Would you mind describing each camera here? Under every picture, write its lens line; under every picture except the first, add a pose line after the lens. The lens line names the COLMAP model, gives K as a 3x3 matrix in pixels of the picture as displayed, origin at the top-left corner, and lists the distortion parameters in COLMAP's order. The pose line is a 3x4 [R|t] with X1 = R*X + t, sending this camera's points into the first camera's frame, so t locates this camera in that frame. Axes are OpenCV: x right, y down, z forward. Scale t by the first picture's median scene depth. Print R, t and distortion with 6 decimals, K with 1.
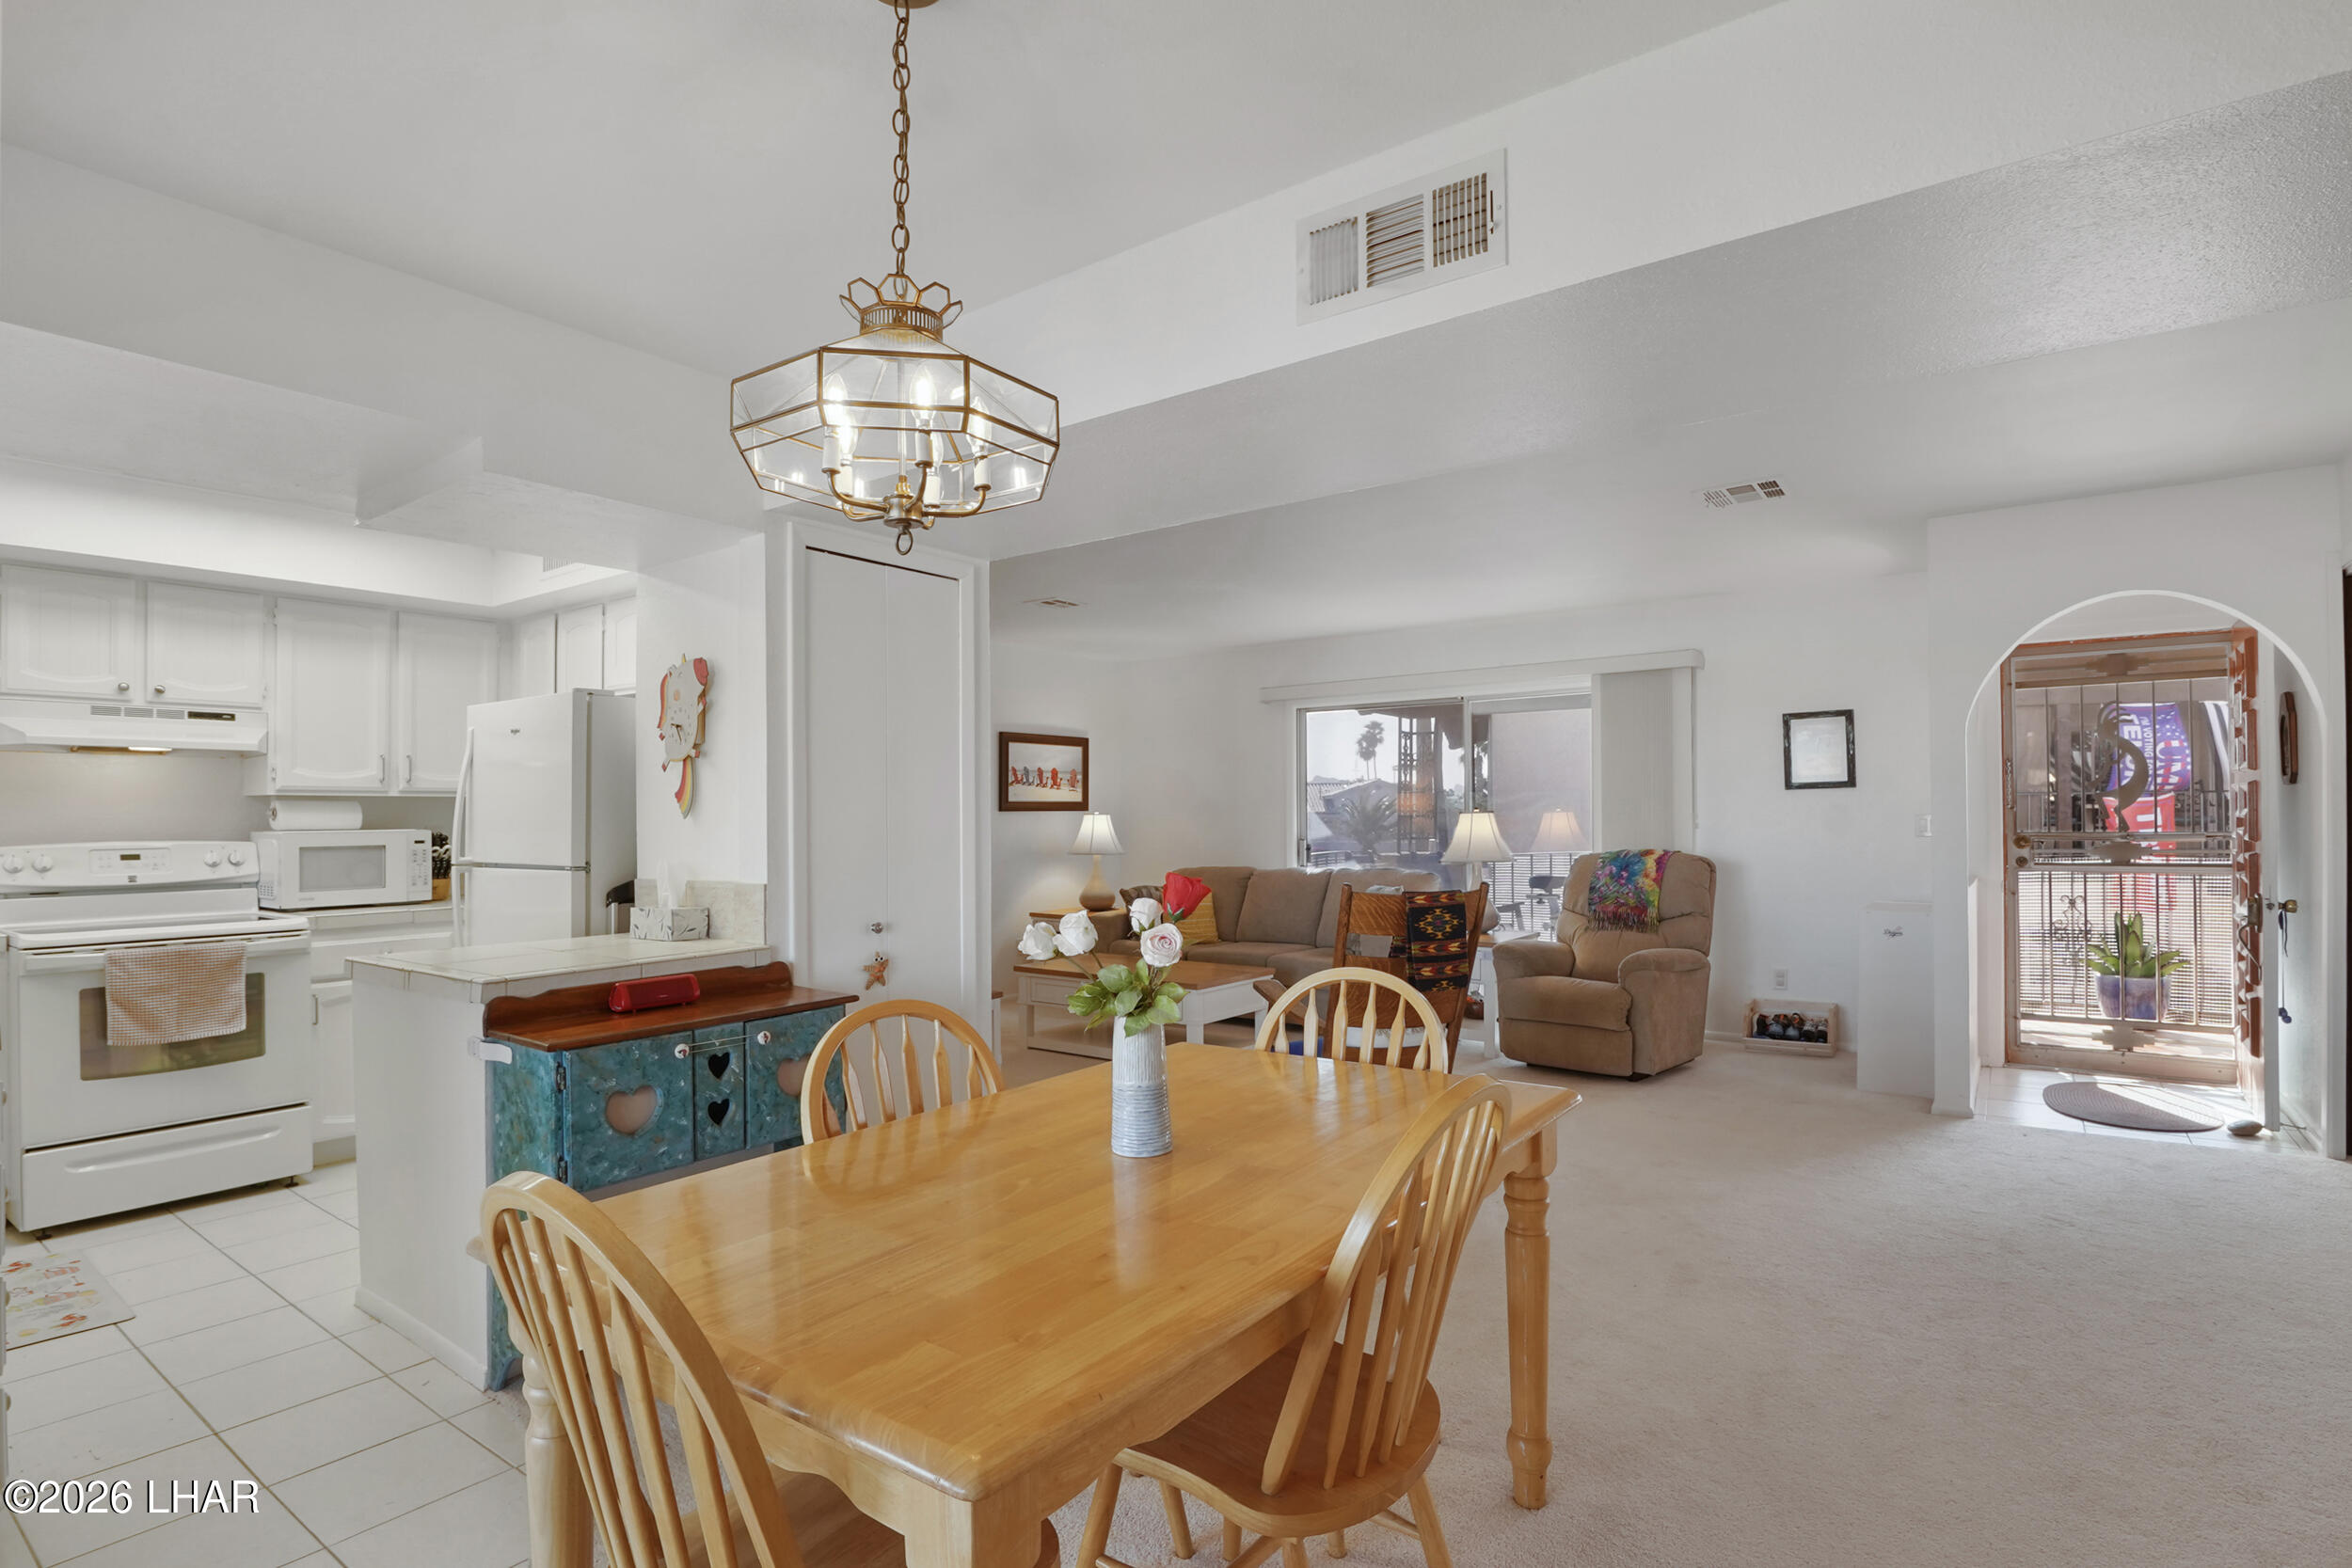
lens RADIAL K [[1157.5, 0, 1165.8], [0, 1157.5, 803.0], [0, 0, 1]] dist [-0.024321, -0.000637]
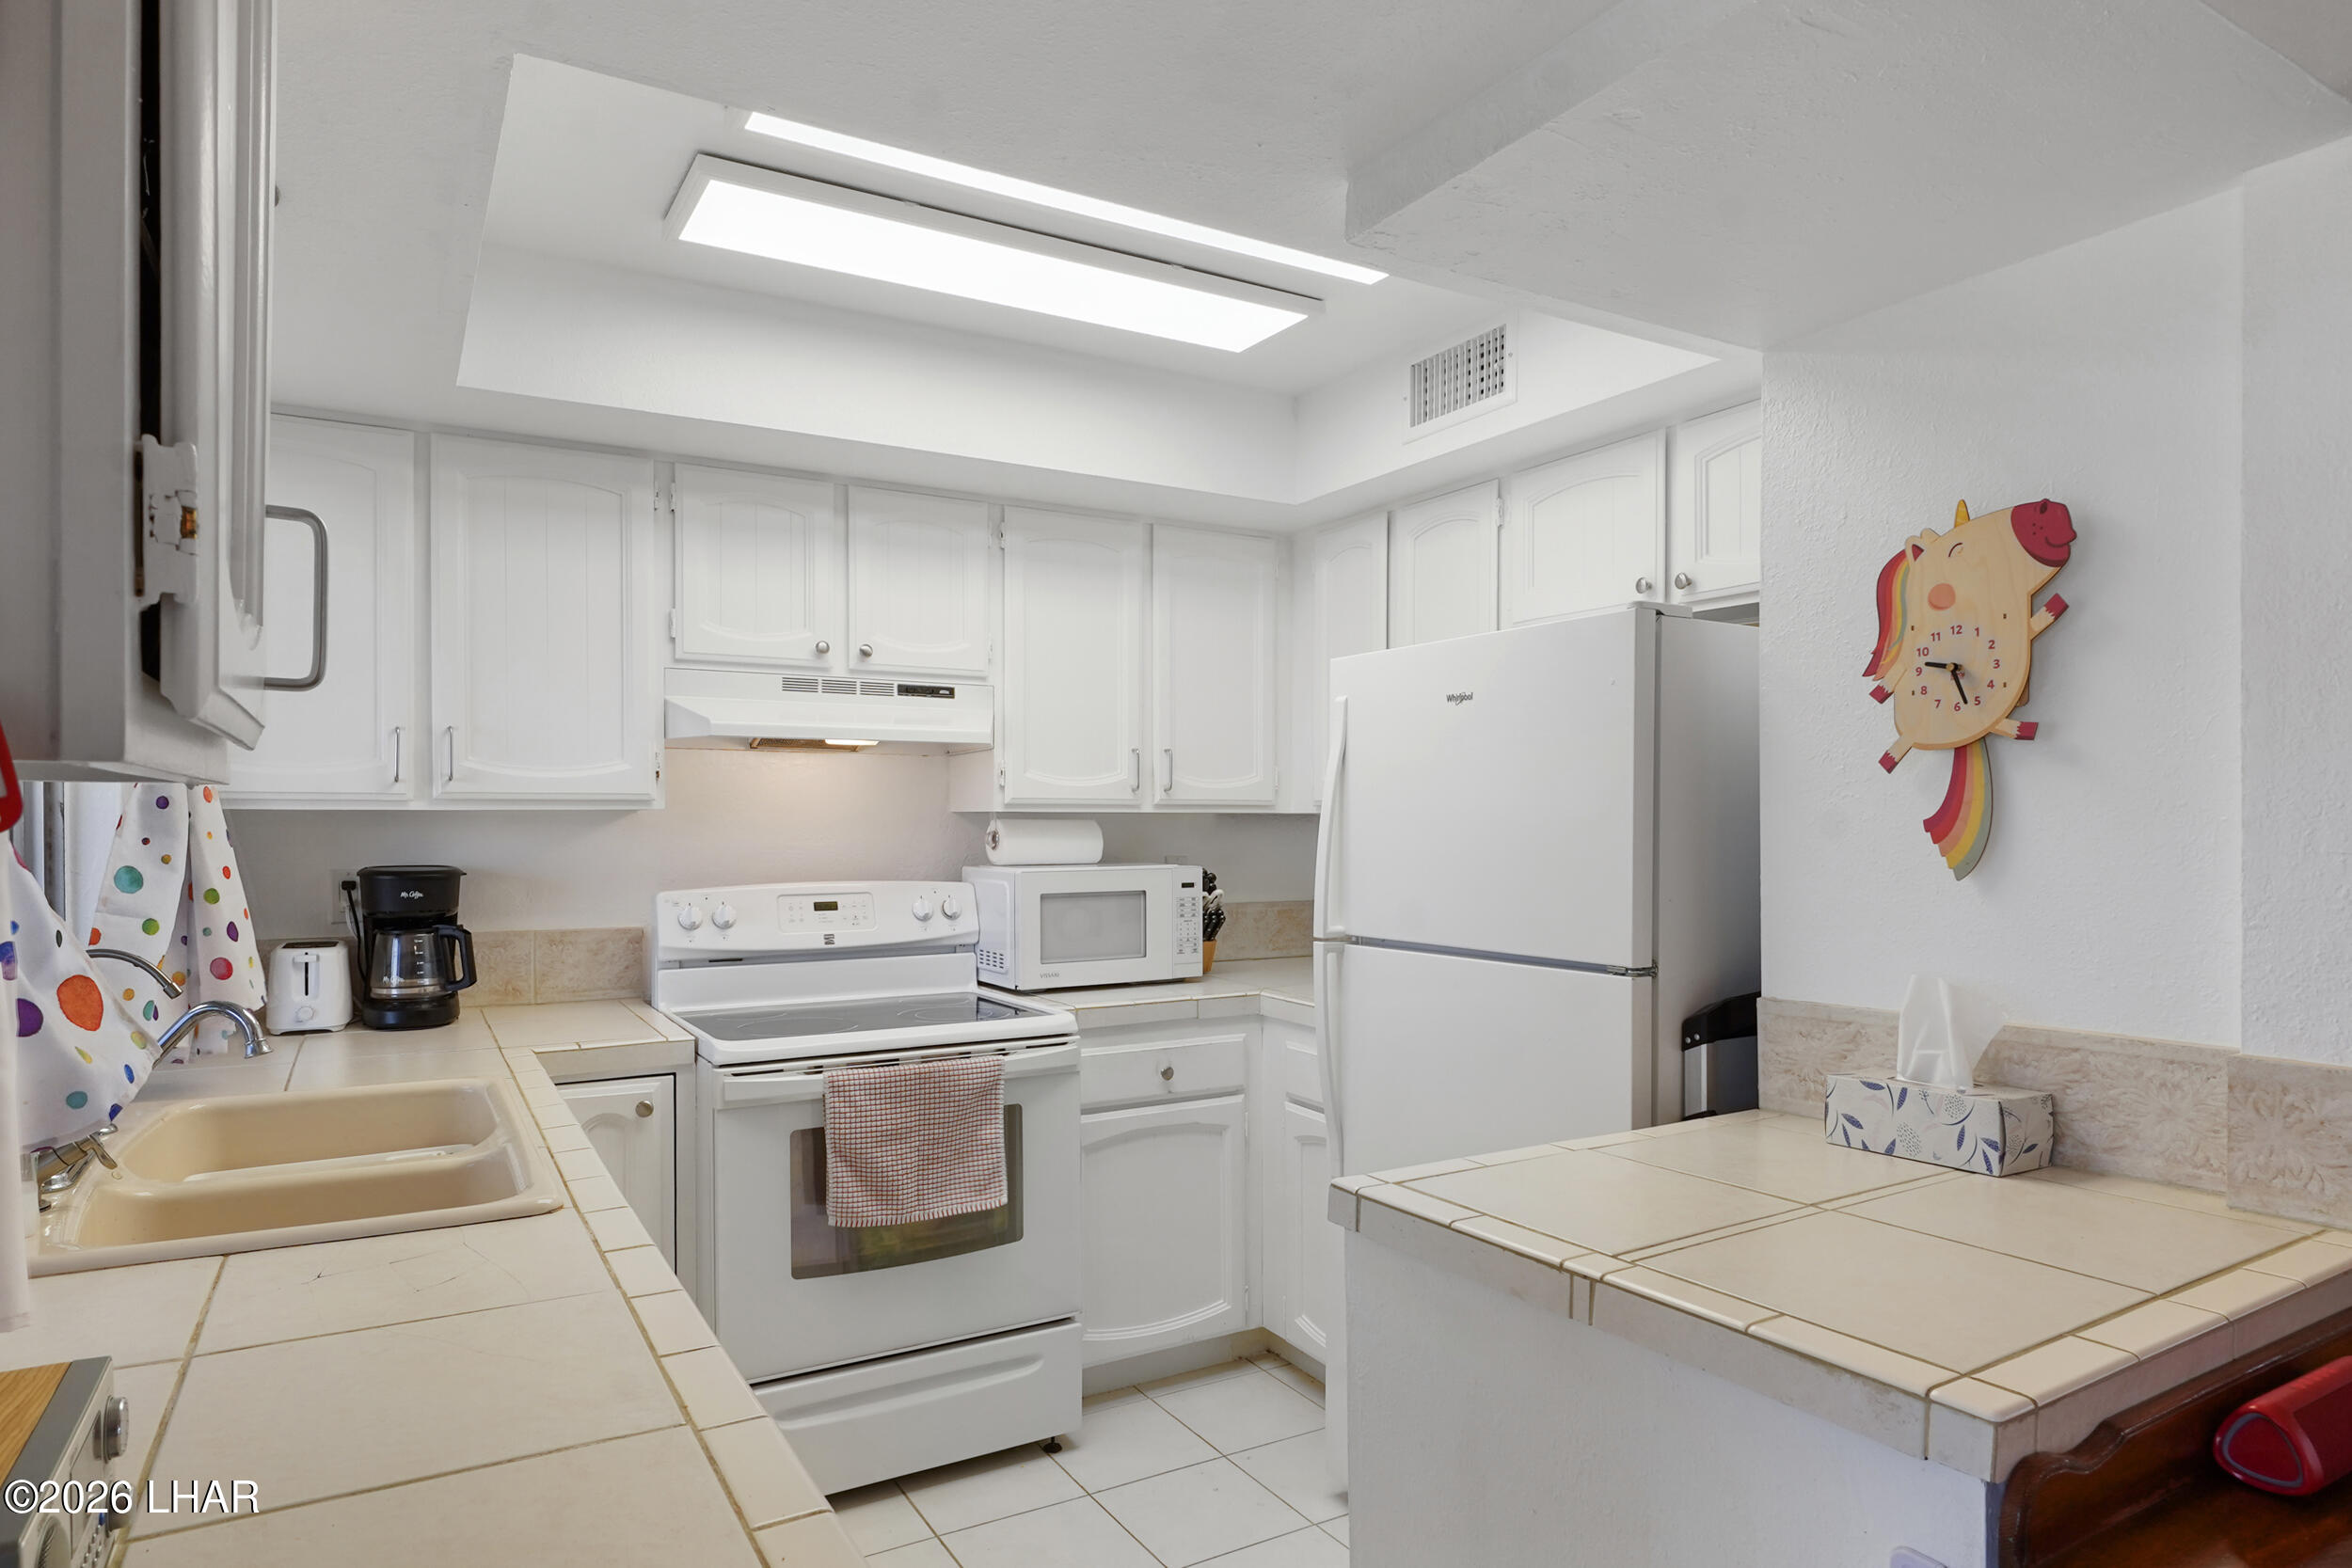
lens RADIAL K [[1359.3, 0, 1170.3], [0, 1359.3, 830.6], [0, 0, 1]] dist [0.002291, -0.007688]
pose [[0.920589, 0.008973, -0.390430, -0.367602], [-0.001424, 0.999807, 0.019619, -0.010917], [0.390531, -0.017505, 0.920423, 0.305512]]
